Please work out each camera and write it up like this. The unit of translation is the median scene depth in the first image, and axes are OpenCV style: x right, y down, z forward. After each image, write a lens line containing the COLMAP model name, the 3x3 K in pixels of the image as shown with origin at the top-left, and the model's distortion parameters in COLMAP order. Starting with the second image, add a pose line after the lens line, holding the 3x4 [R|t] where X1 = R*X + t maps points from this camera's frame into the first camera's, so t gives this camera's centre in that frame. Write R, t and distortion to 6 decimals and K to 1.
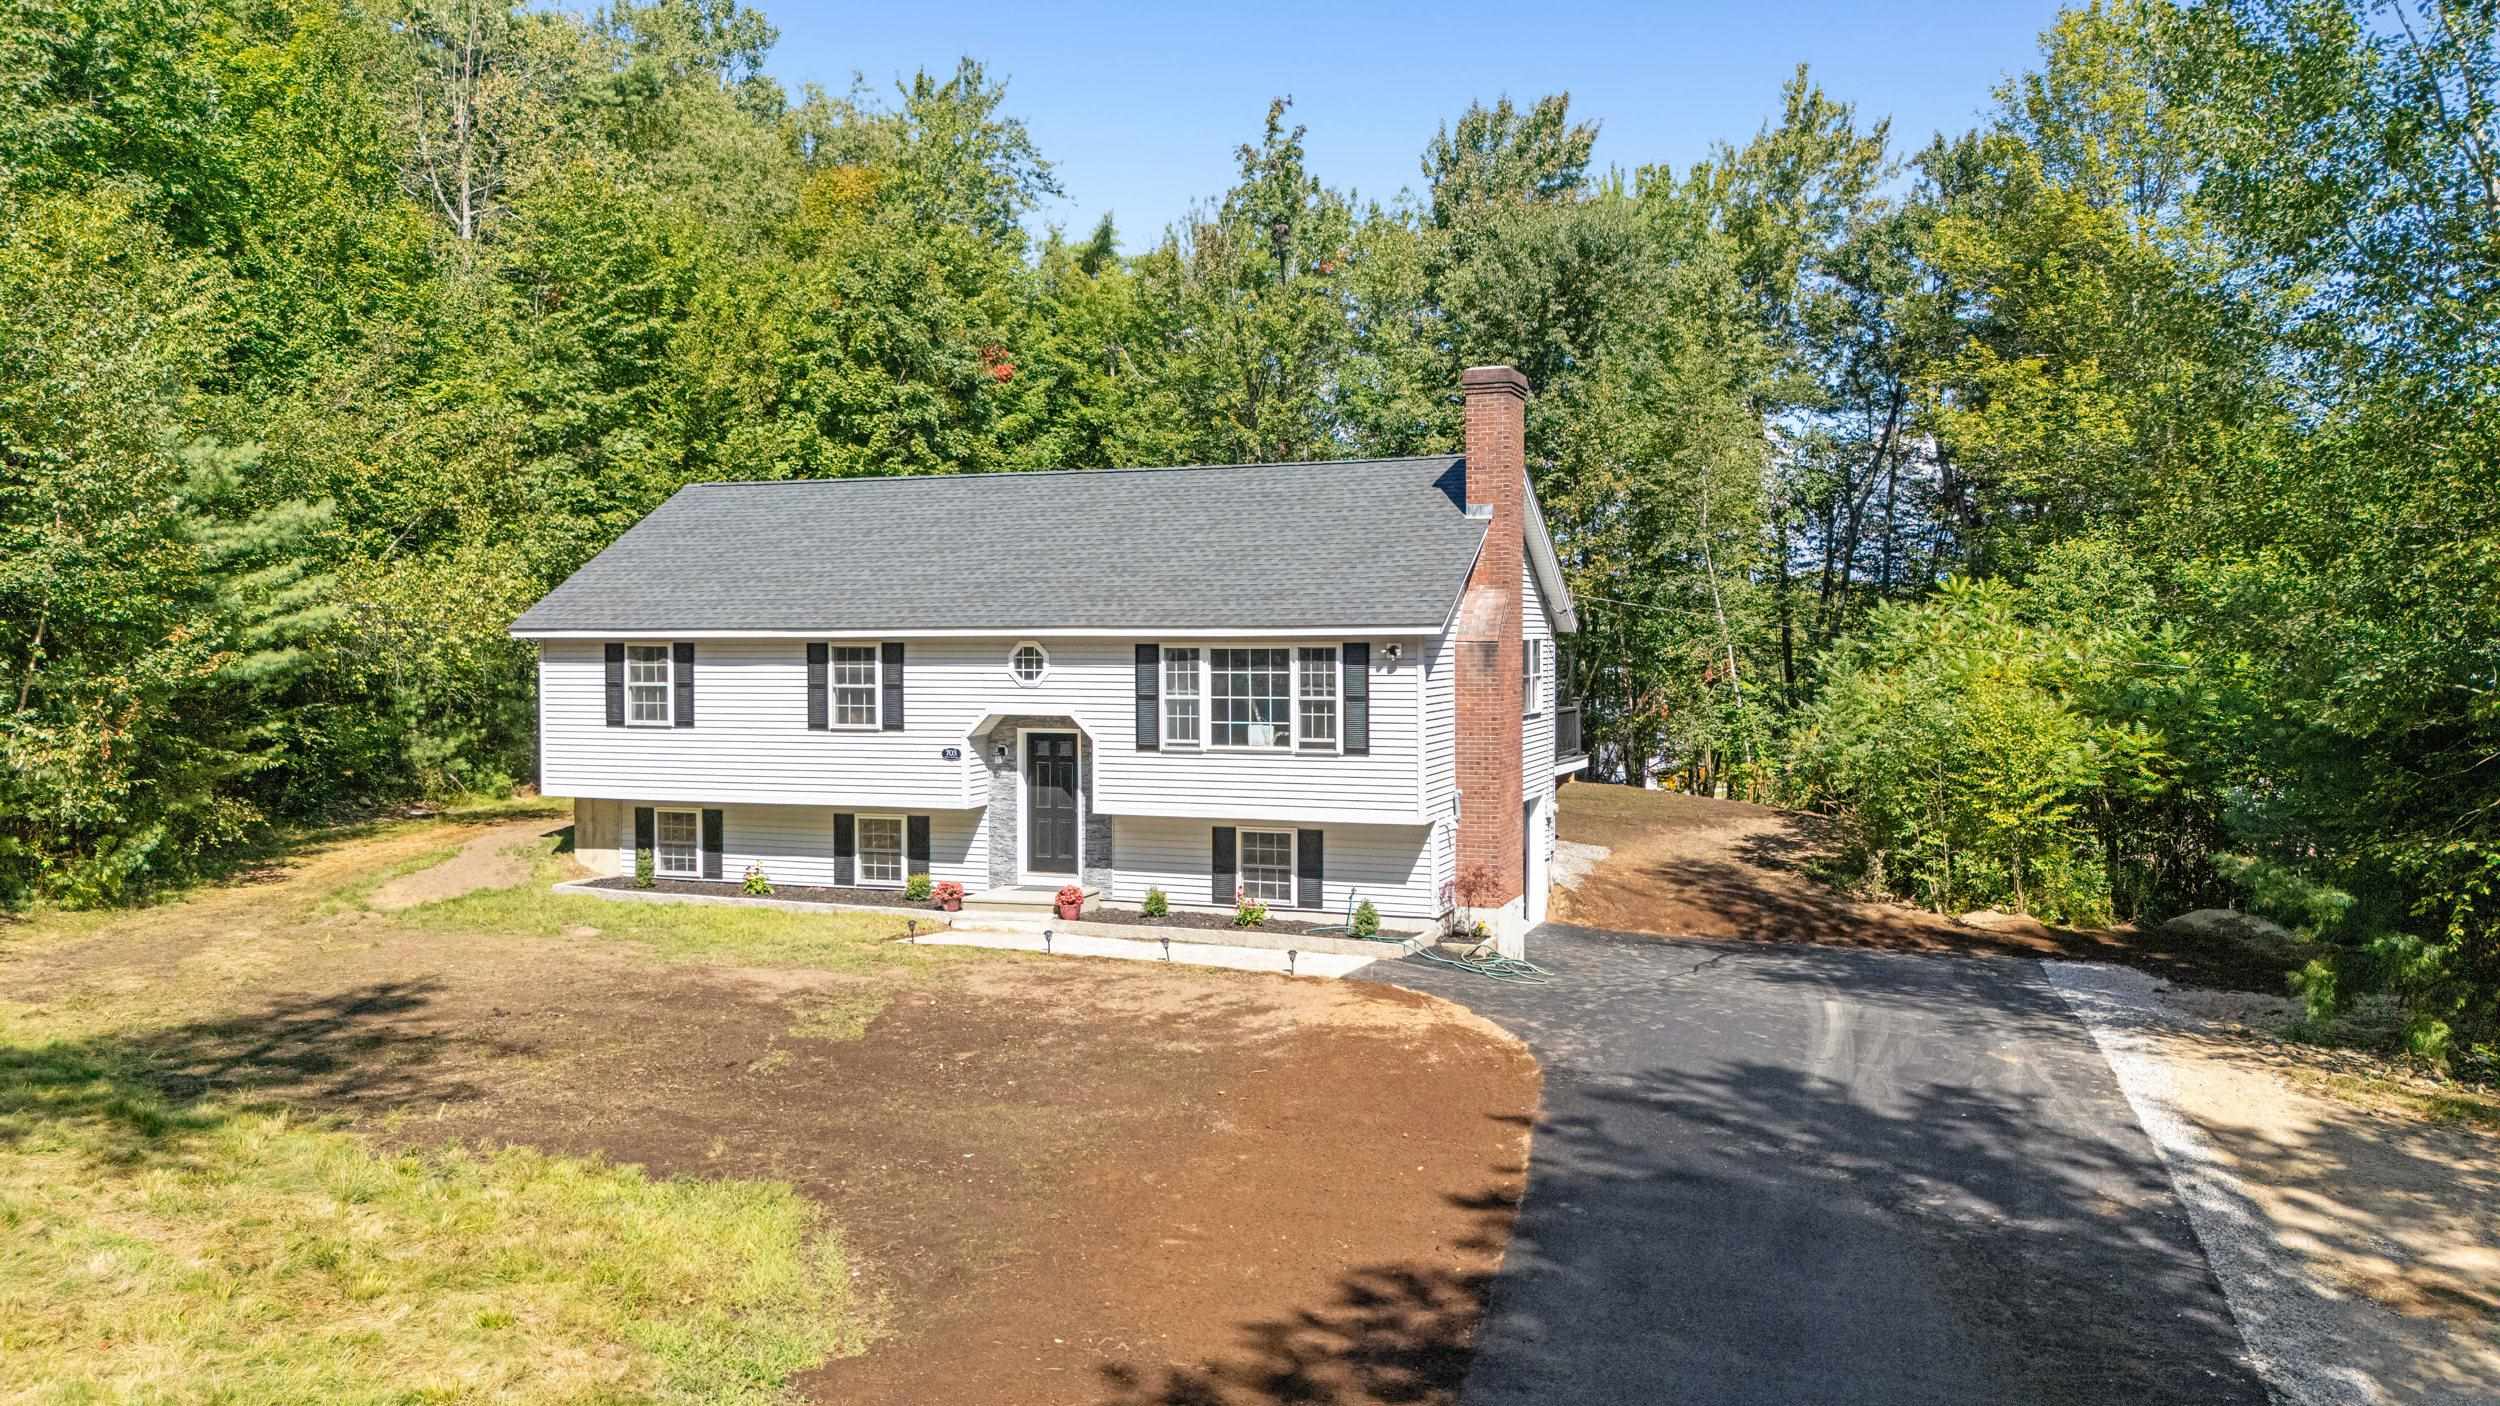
lens RADIAL K [[1836.3, 0, 1250.0], [0, 1836.3, 703.0], [0, 0, 1]] dist [0.080226, -0.090123]
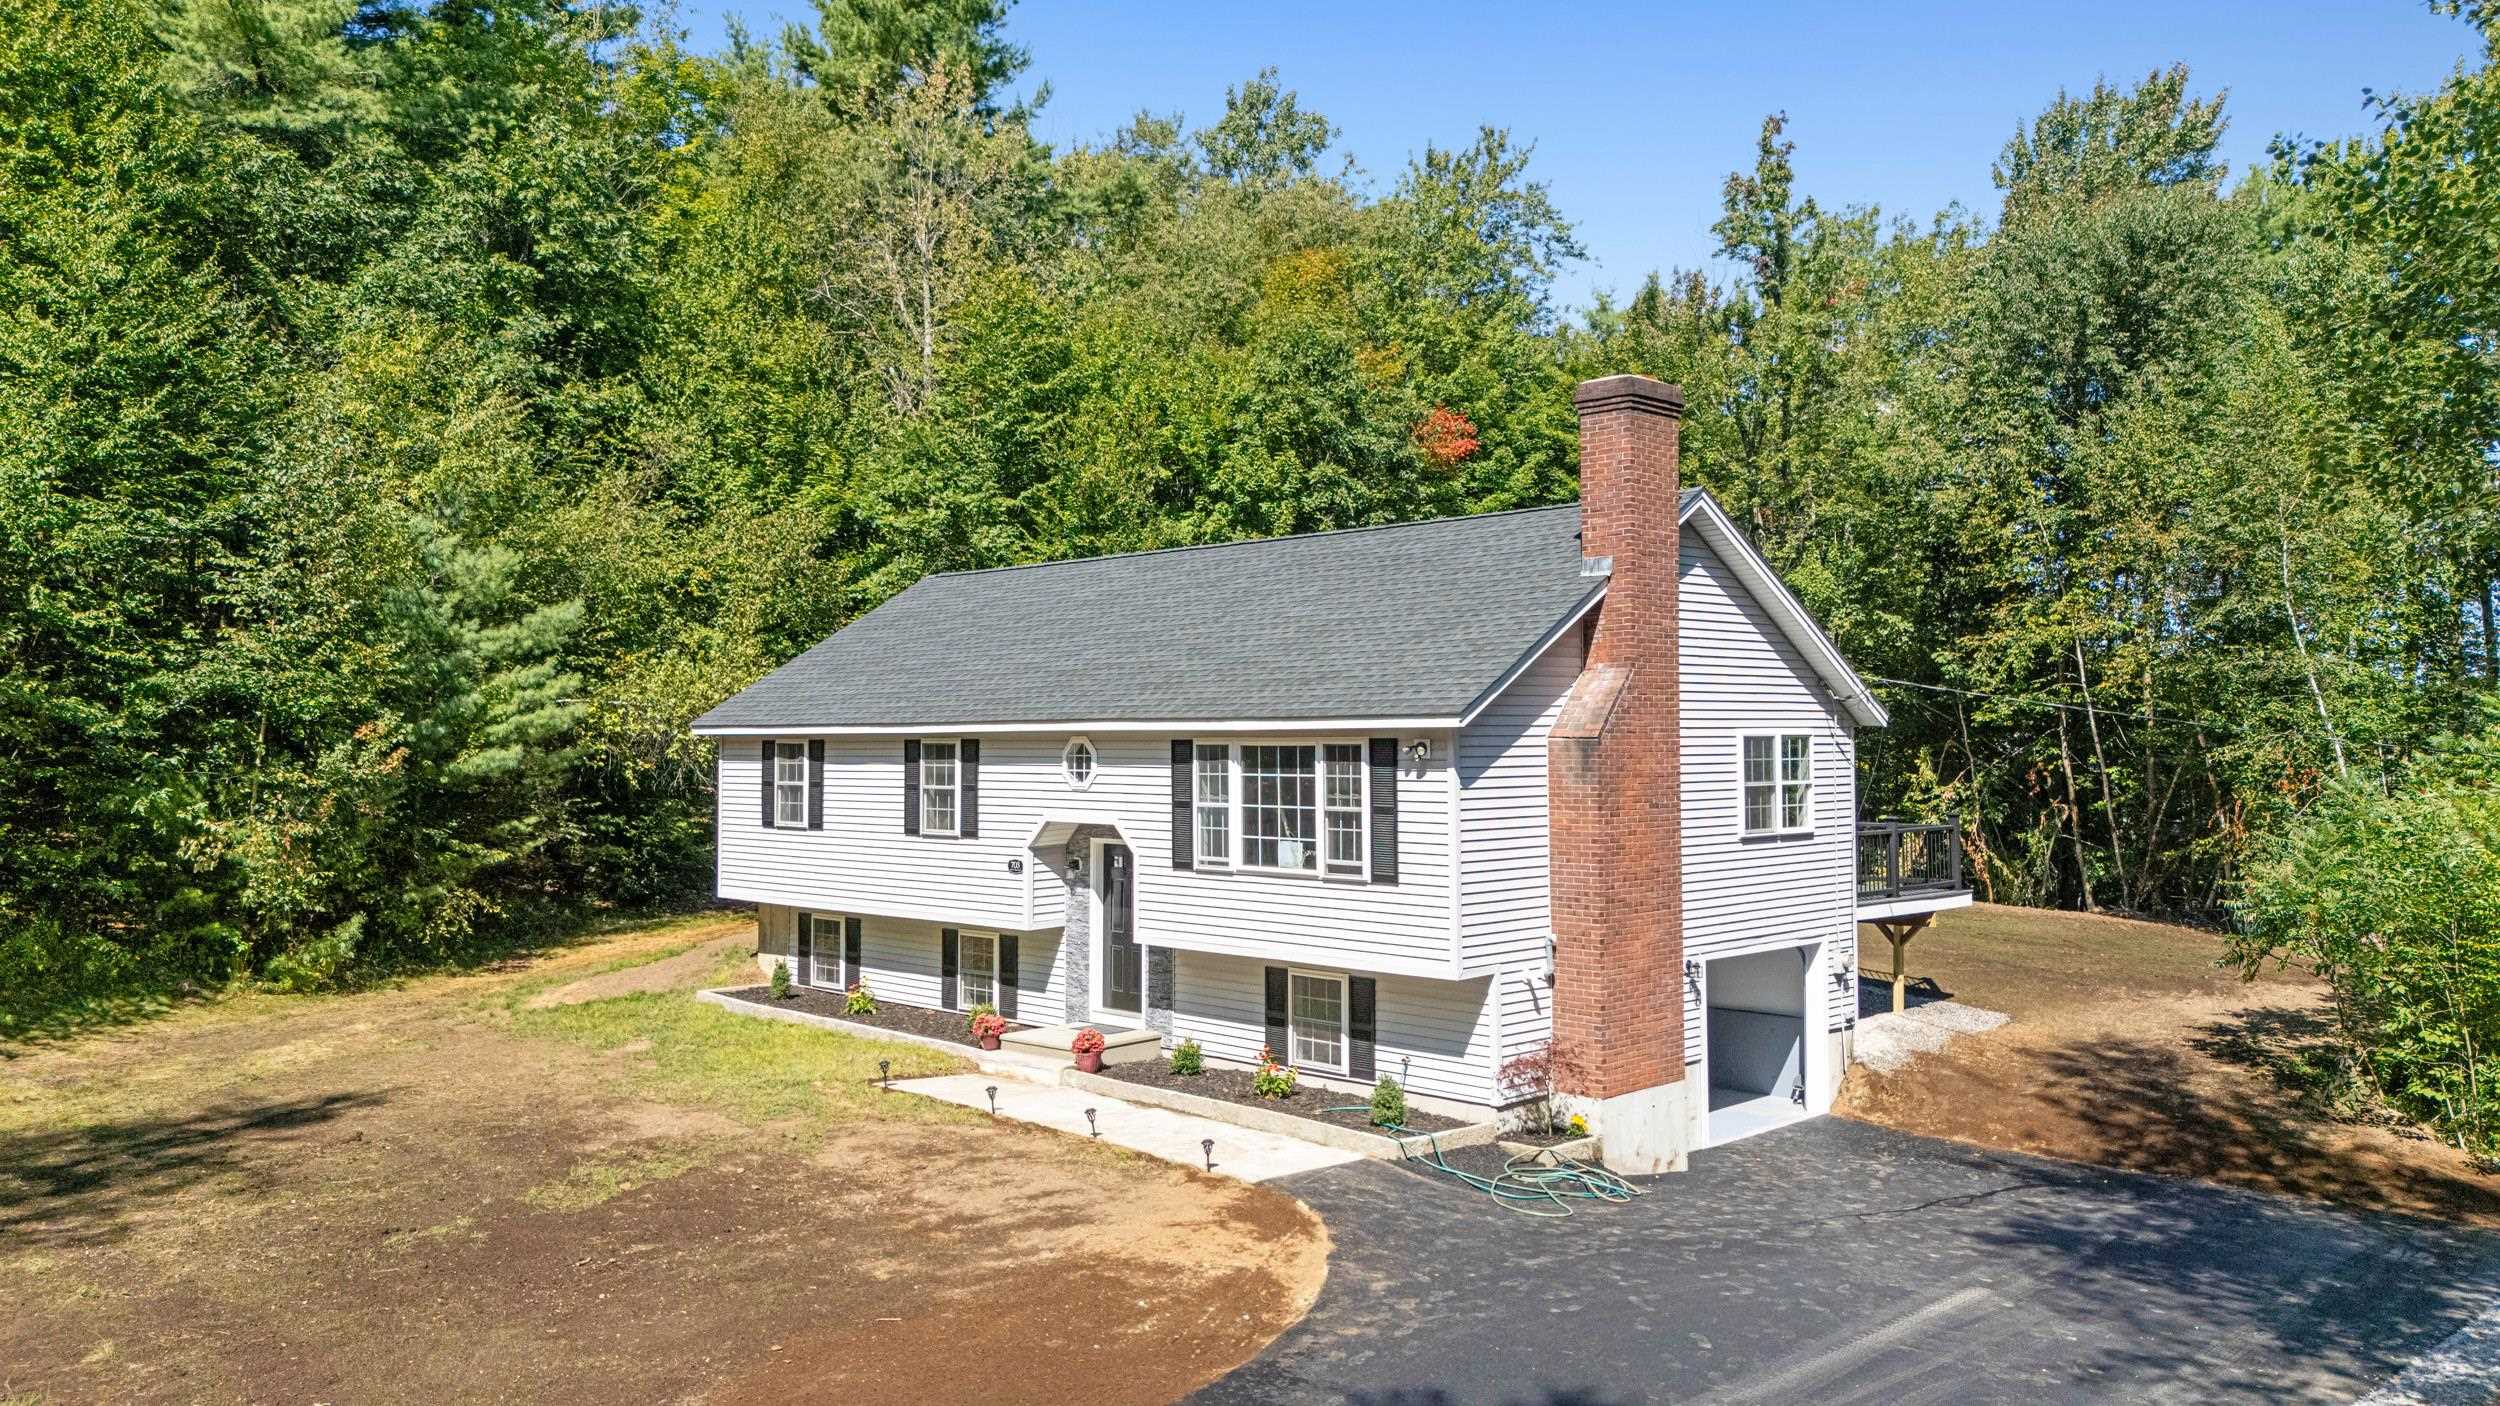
lens RADIAL K [[1836.3, 0, 1250.0], [0, 1836.3, 703.0], [0, 0, 1]] dist [0.080226, -0.090123]
pose [[0.913993, -0.007488, -0.405660, 0.289500], [-0.014448, 0.998595, -0.050984, -0.006599], [0.405472, 0.052460, 0.912601, 0.240893]]
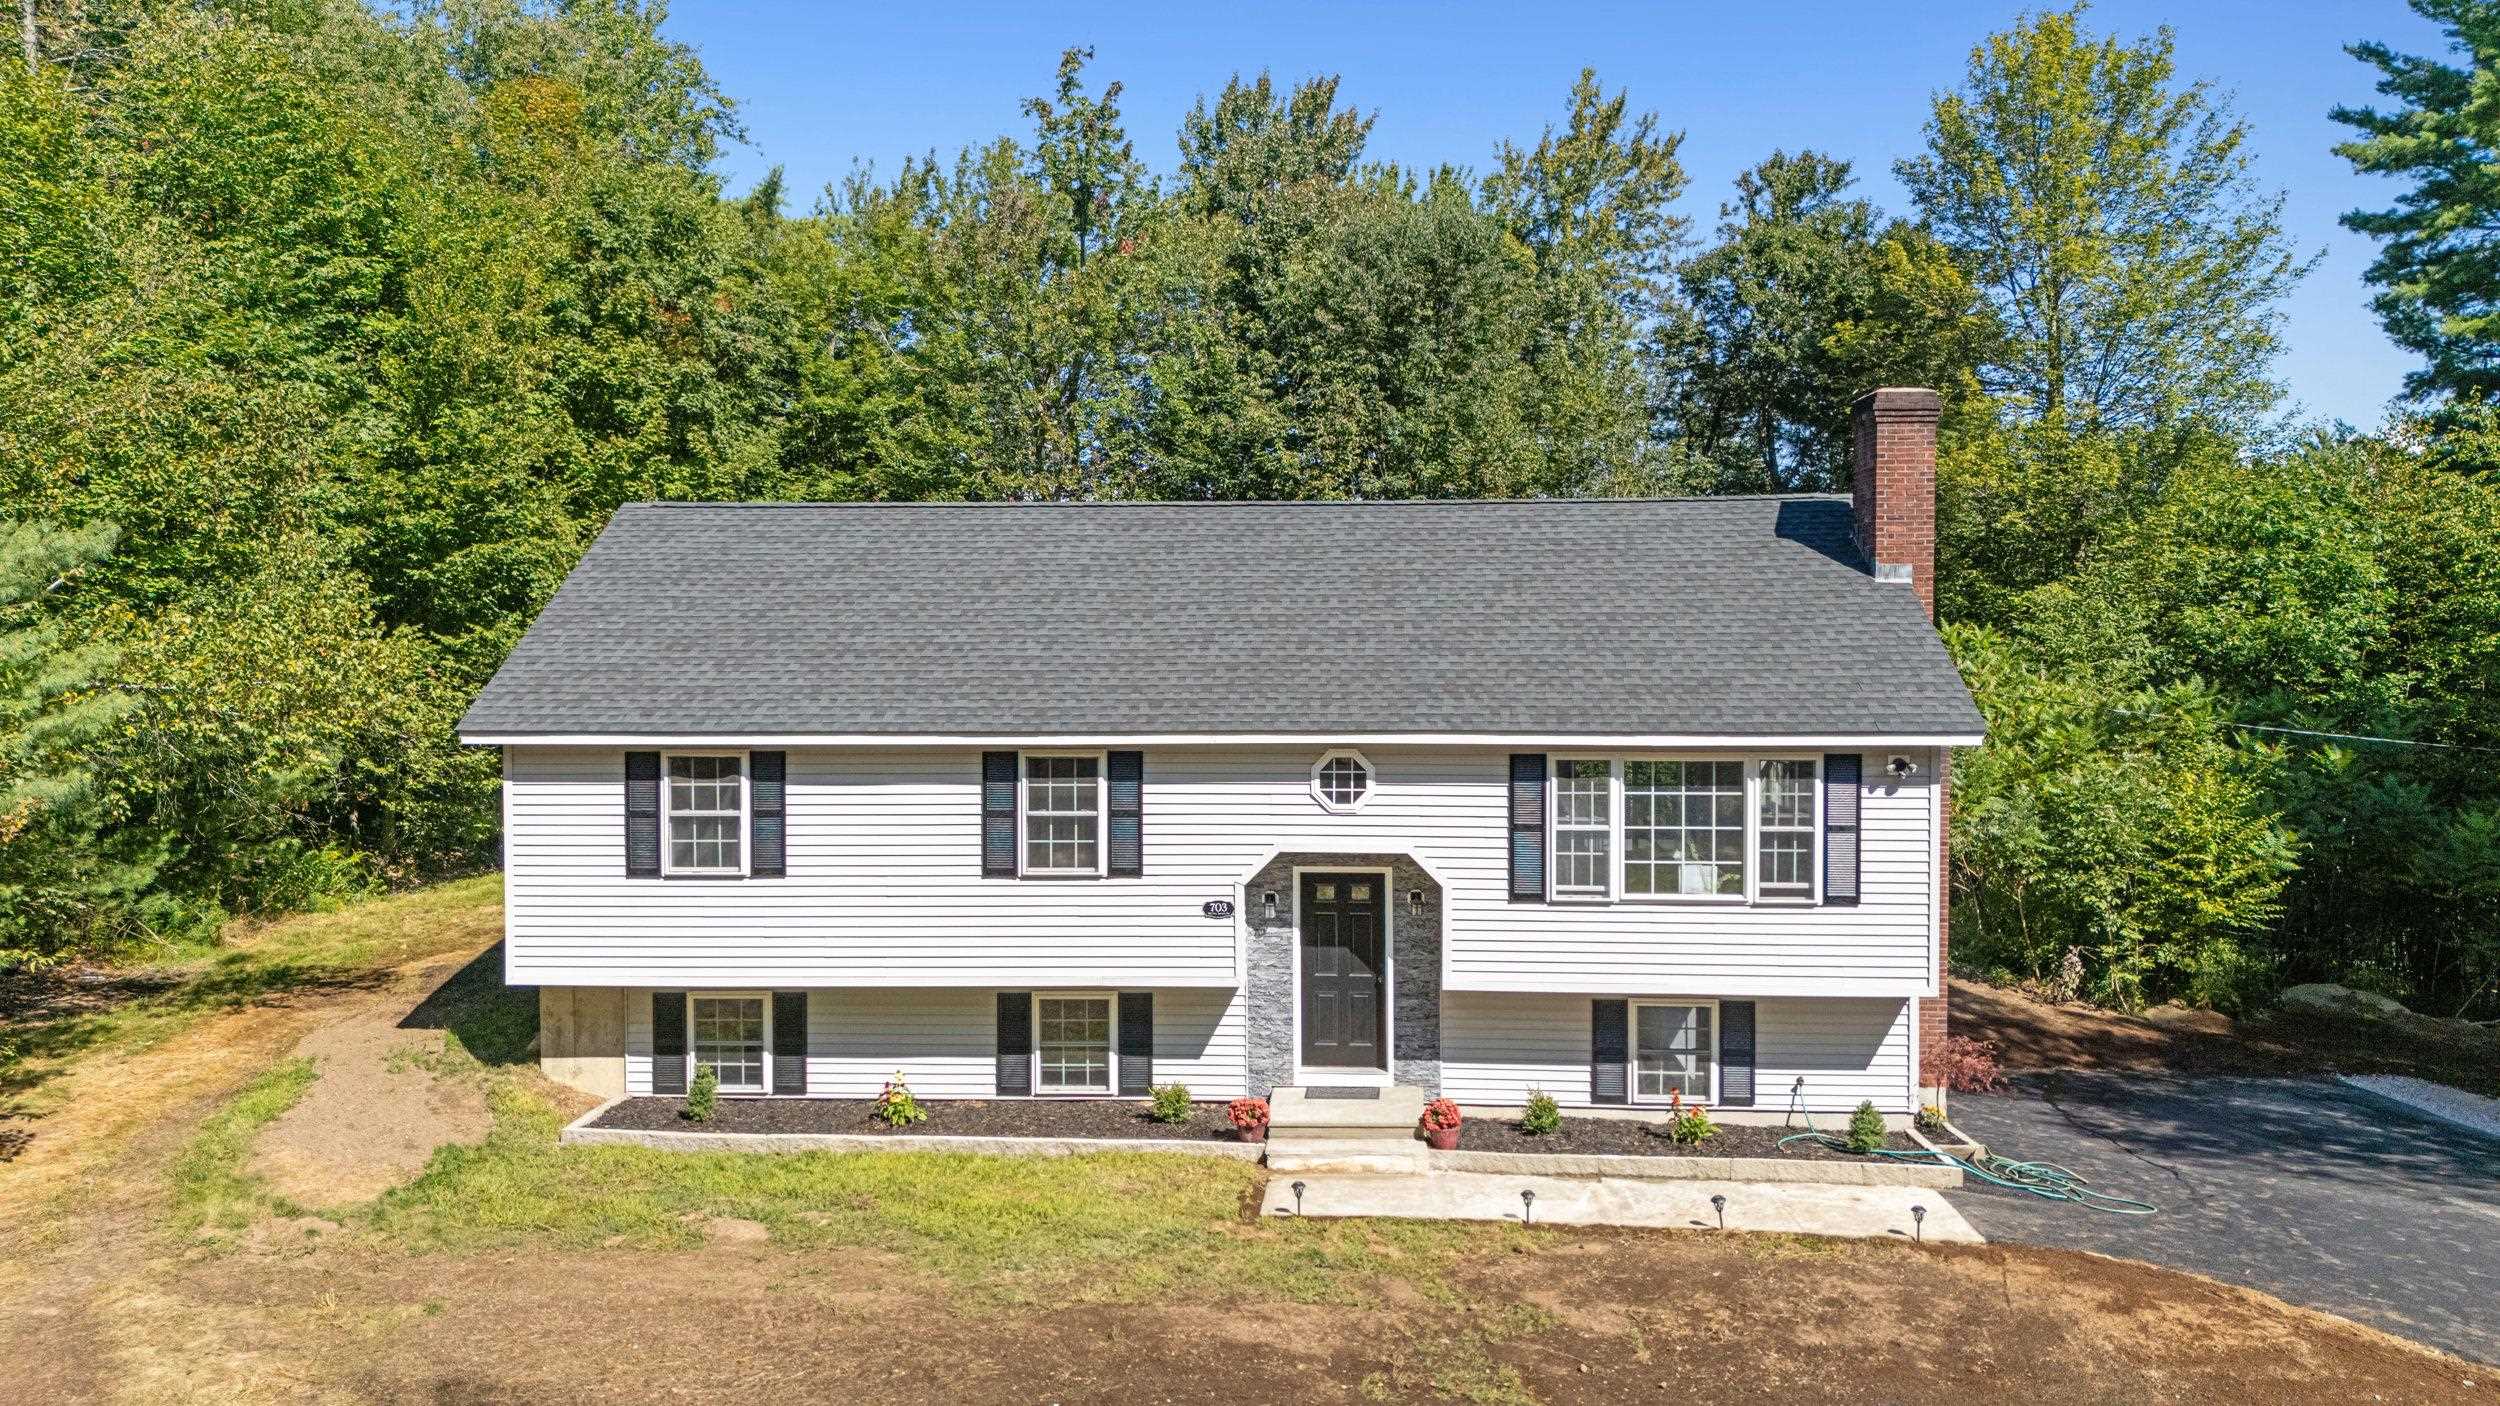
lens RADIAL K [[1830.0, 0, 1243.2], [0, 1830.0, 712.3], [0, 0, 1]] dist [0.086927, -0.096977]
pose [[0.952536, -0.012769, 0.304158, -0.359475], [0.010428, 0.999902, 0.009321, -0.053172], [-0.304247, -0.005707, 0.952576, 0.327275]]
